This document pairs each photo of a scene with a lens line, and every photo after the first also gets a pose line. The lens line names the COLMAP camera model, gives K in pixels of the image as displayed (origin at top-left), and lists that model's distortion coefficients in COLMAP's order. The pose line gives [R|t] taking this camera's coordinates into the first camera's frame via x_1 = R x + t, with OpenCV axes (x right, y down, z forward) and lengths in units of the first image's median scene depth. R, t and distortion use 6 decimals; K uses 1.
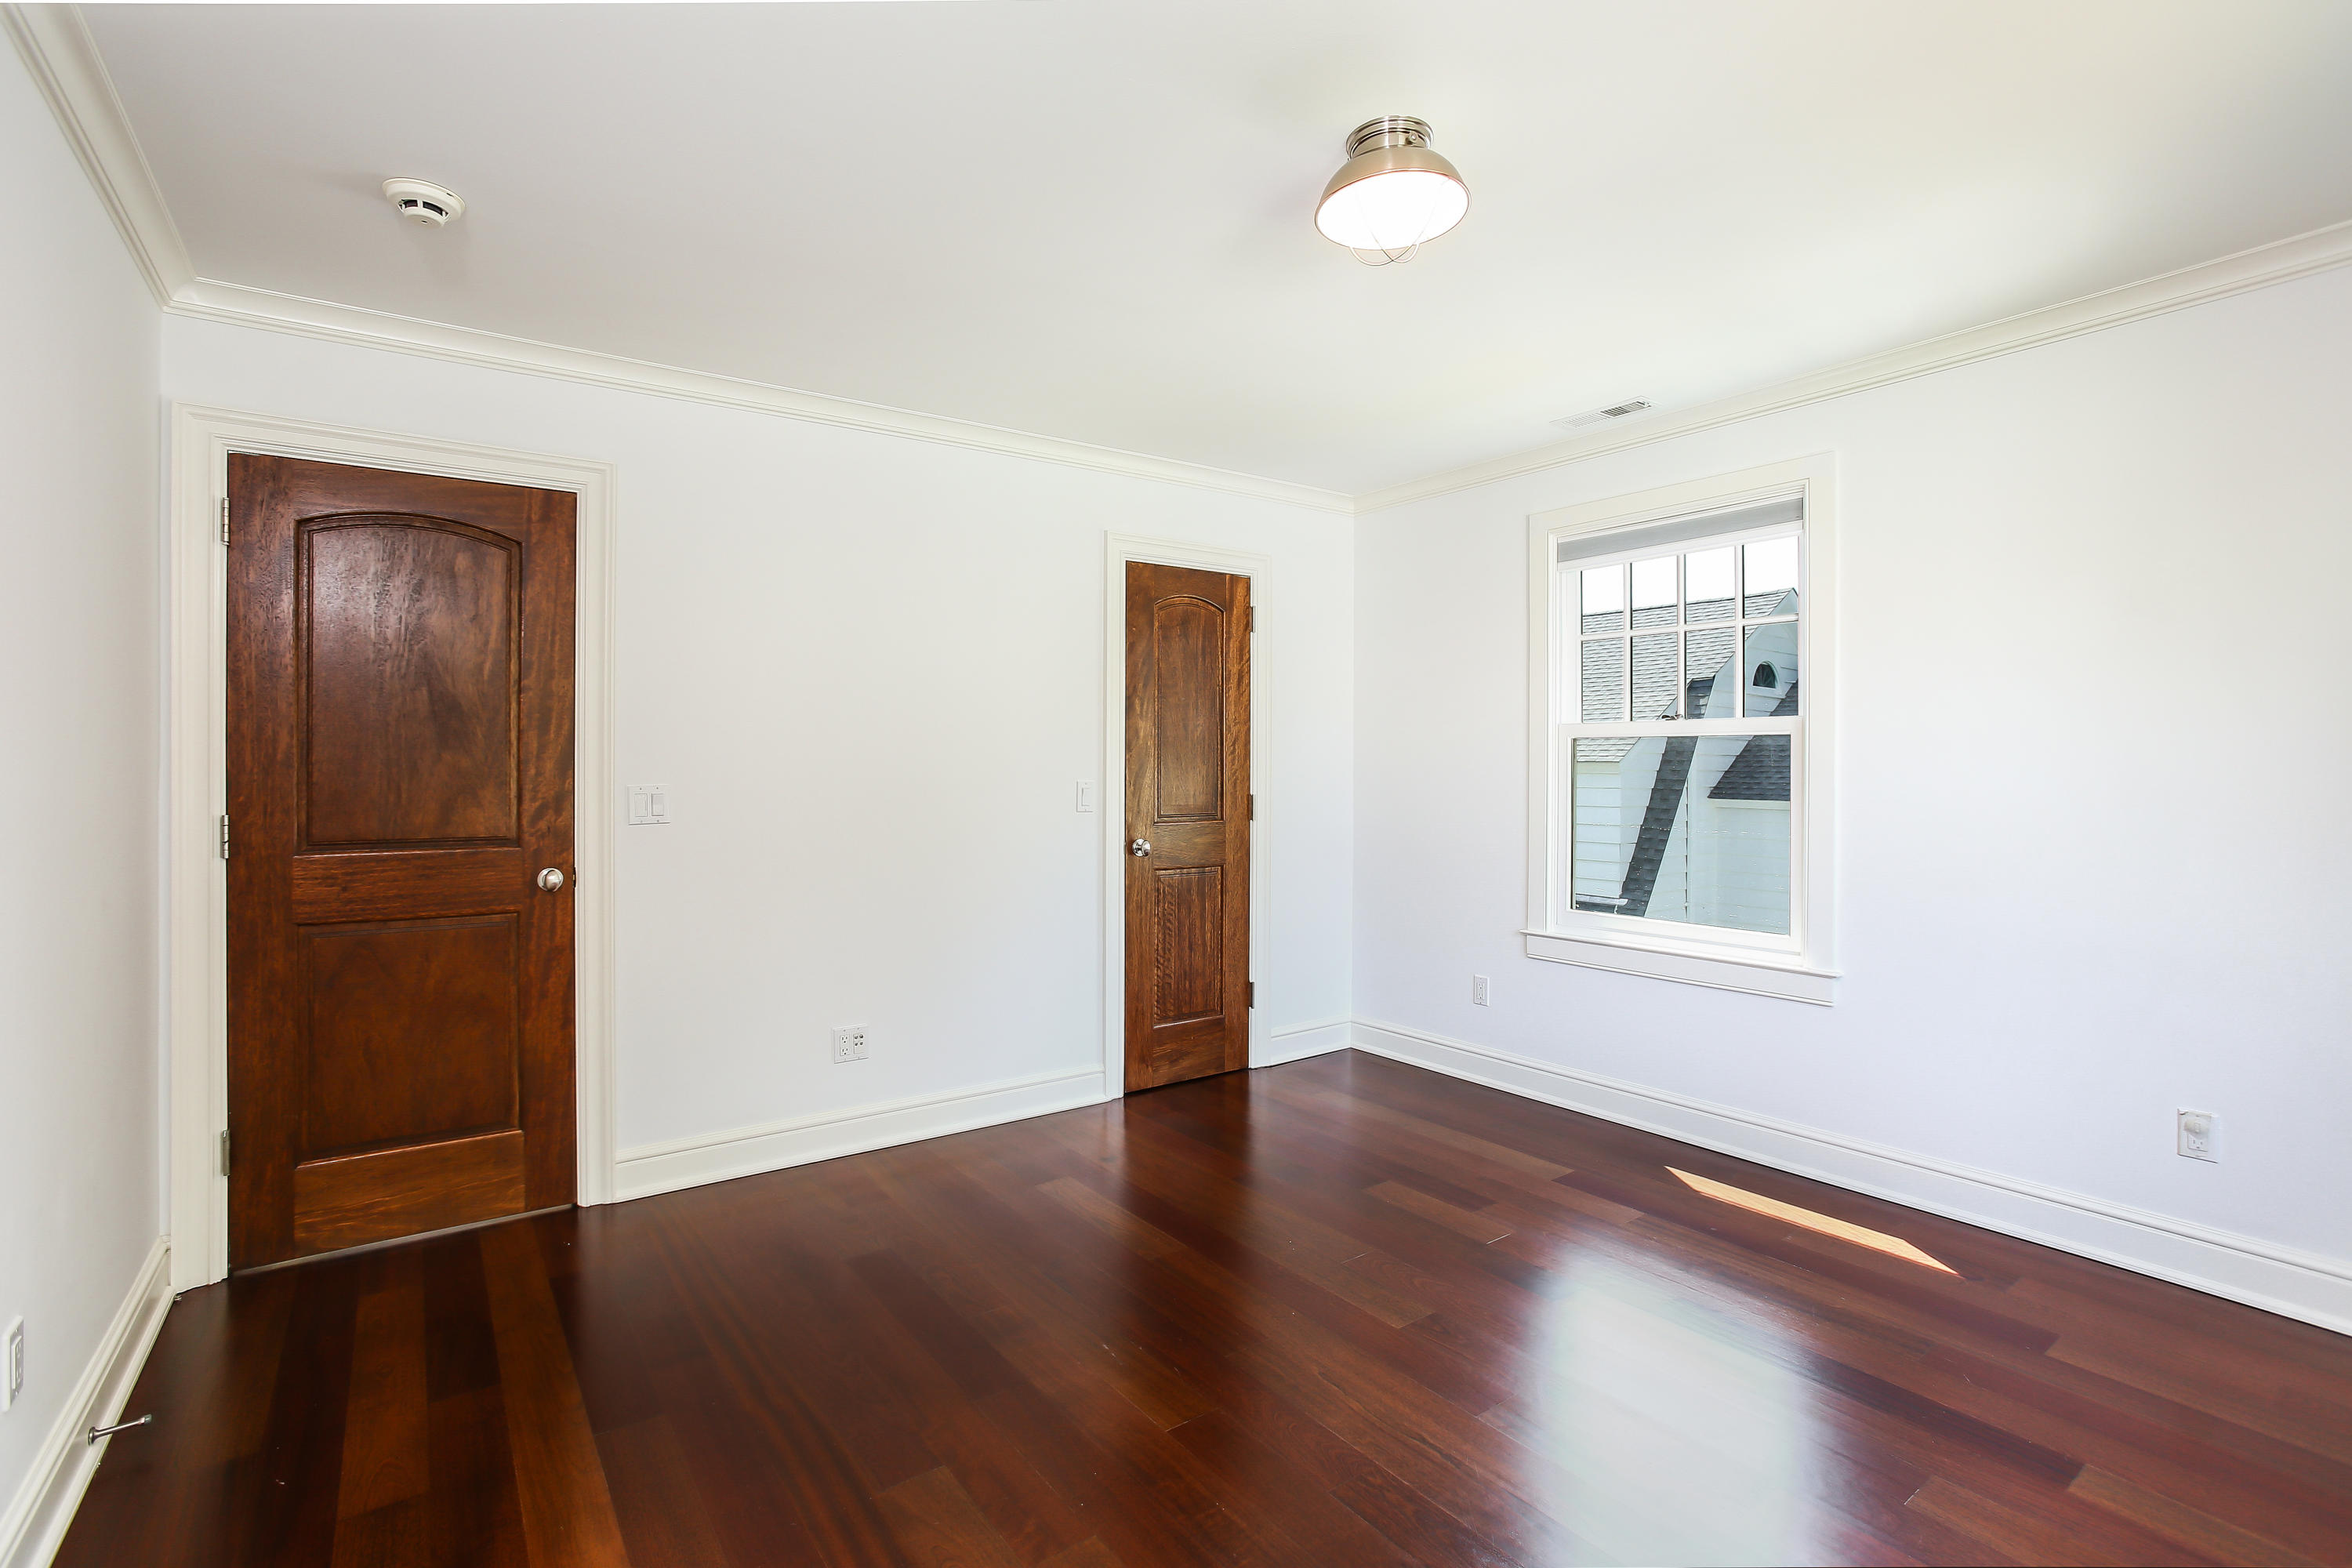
lens RADIAL K [[1075.4, 0, 1169.9], [0, 1075.4, 758.6], [0, 0, 1]] dist [-0.048276, 0.000443]
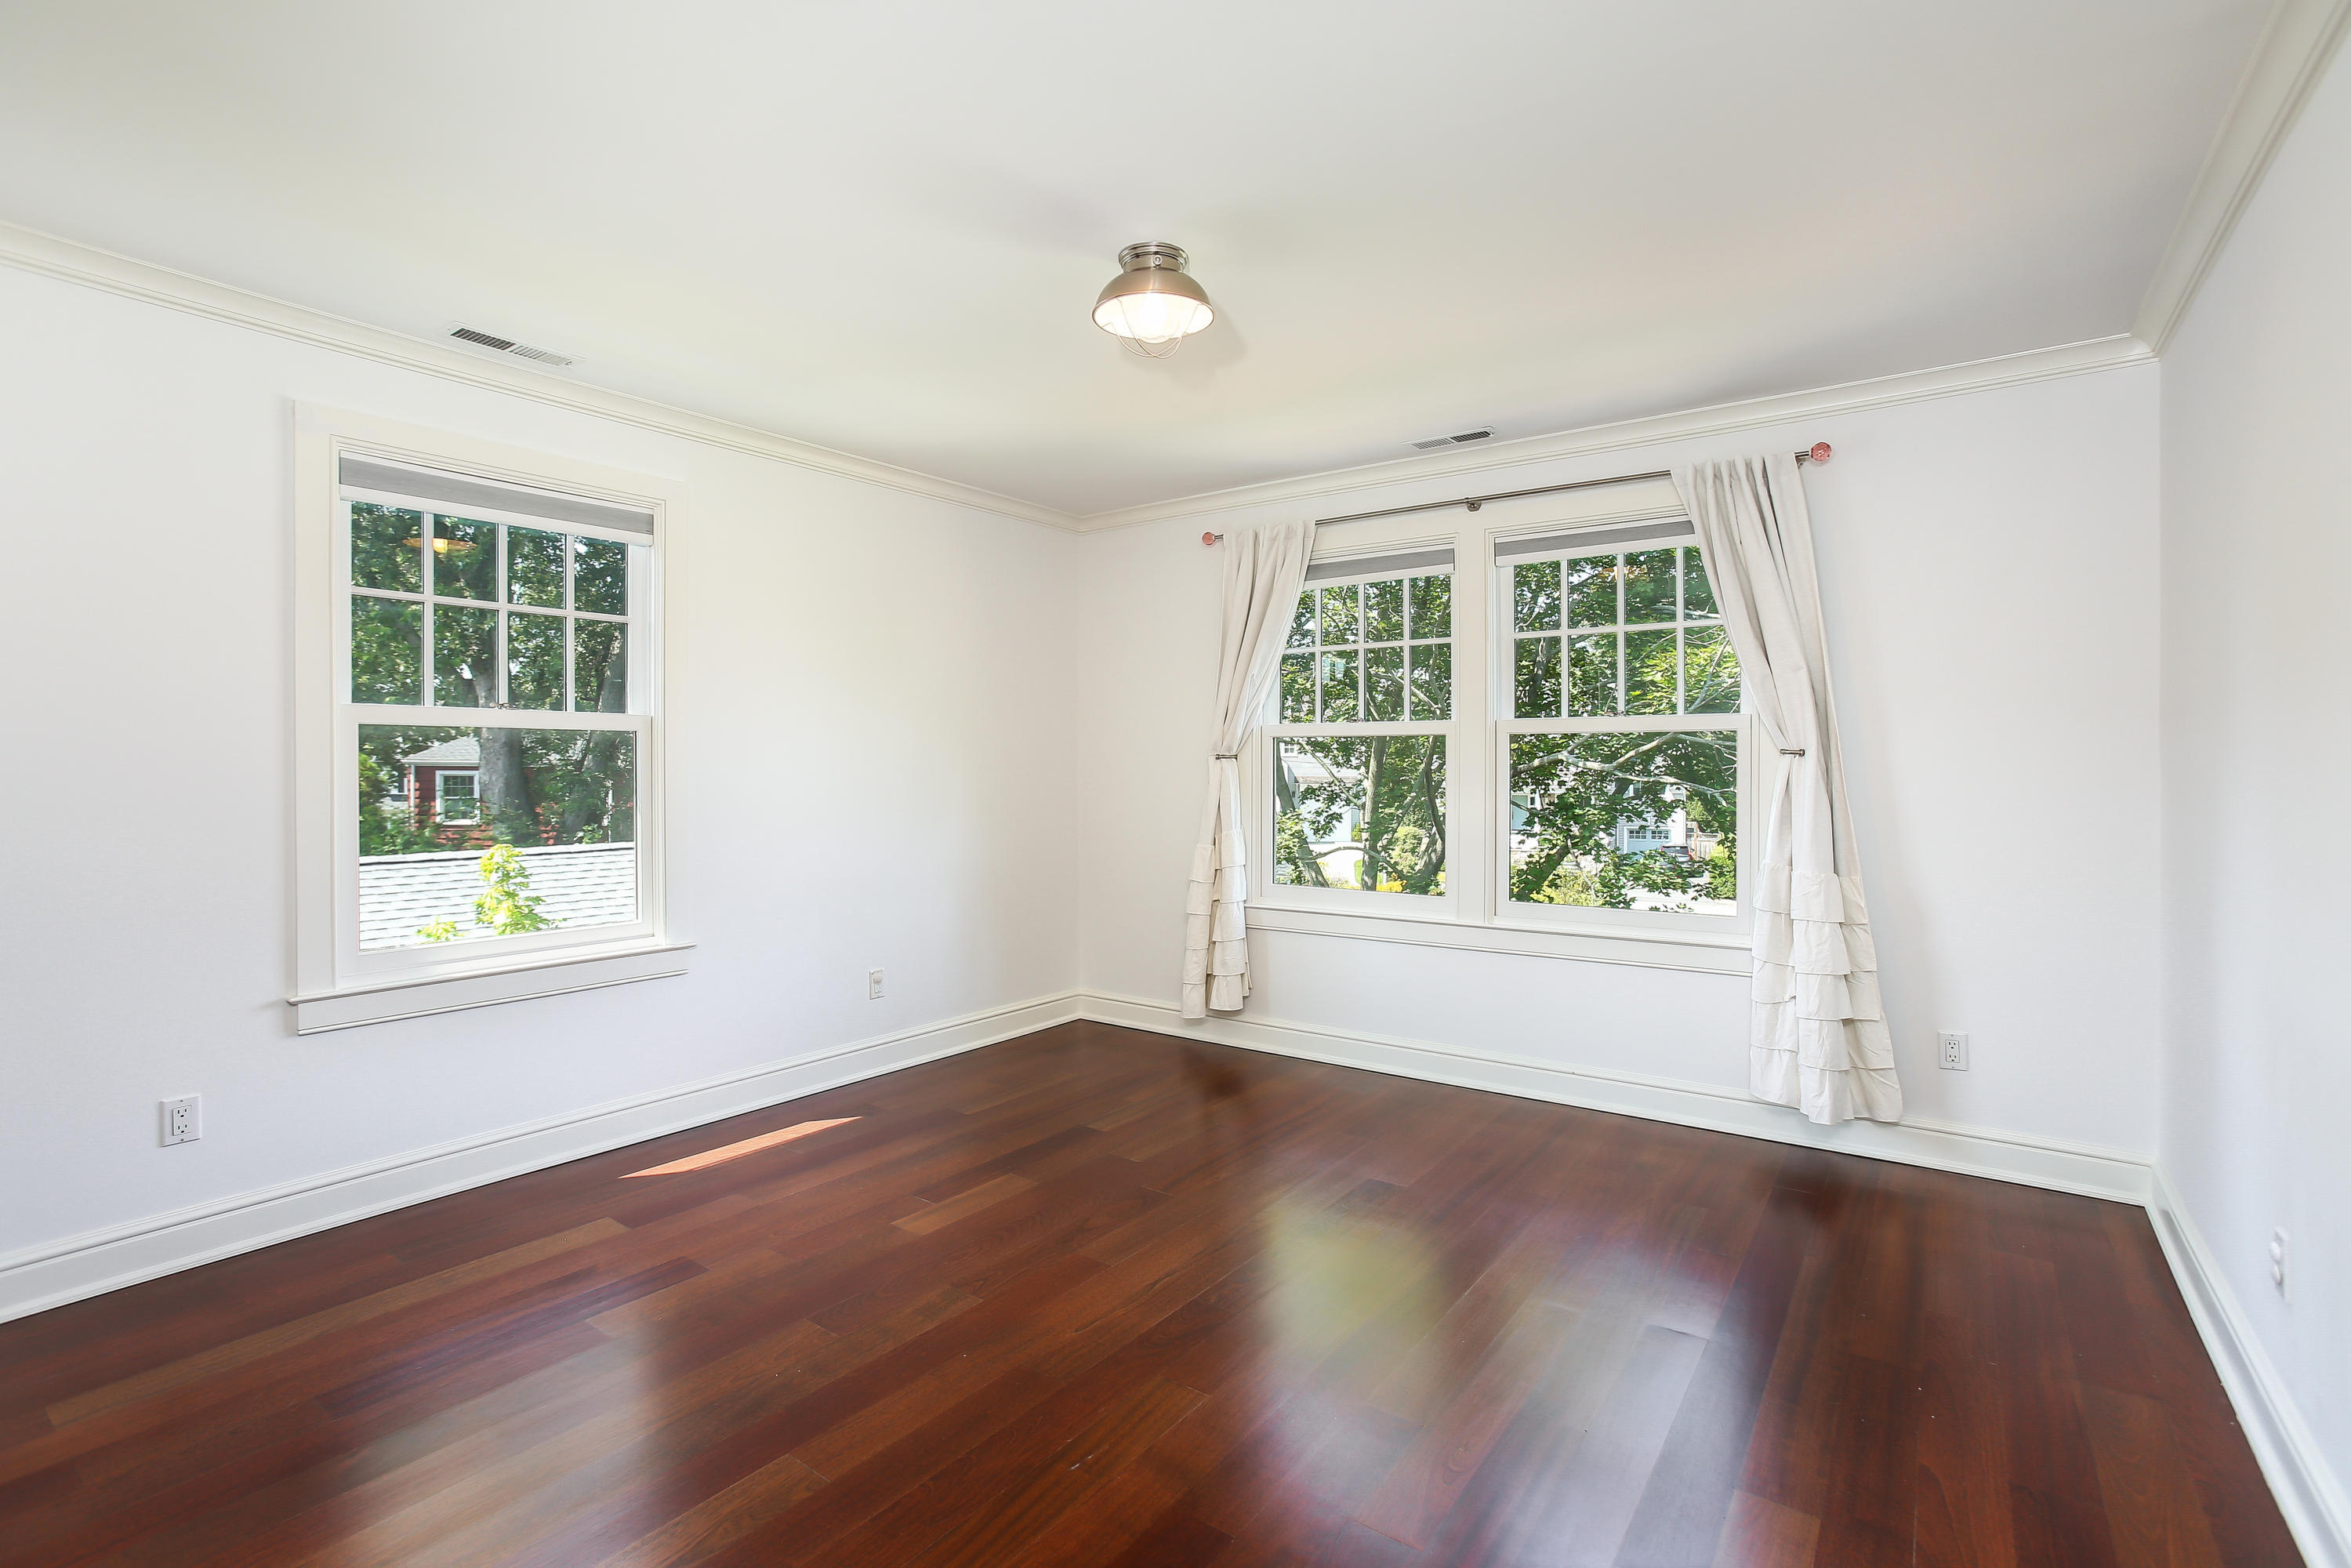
lens RADIAL K [[1075.0, 0, 1169.4], [0, 1075.0, 758.6], [0, 0, 1]] dist [-0.048276, 0.000443]
pose [[-0.328641, 0.000492, 0.944455, -0.699407], [-0.010918, 0.999931, -0.004319, 0.003775], [-0.944392, -0.011731, -0.328613, 0.984855]]
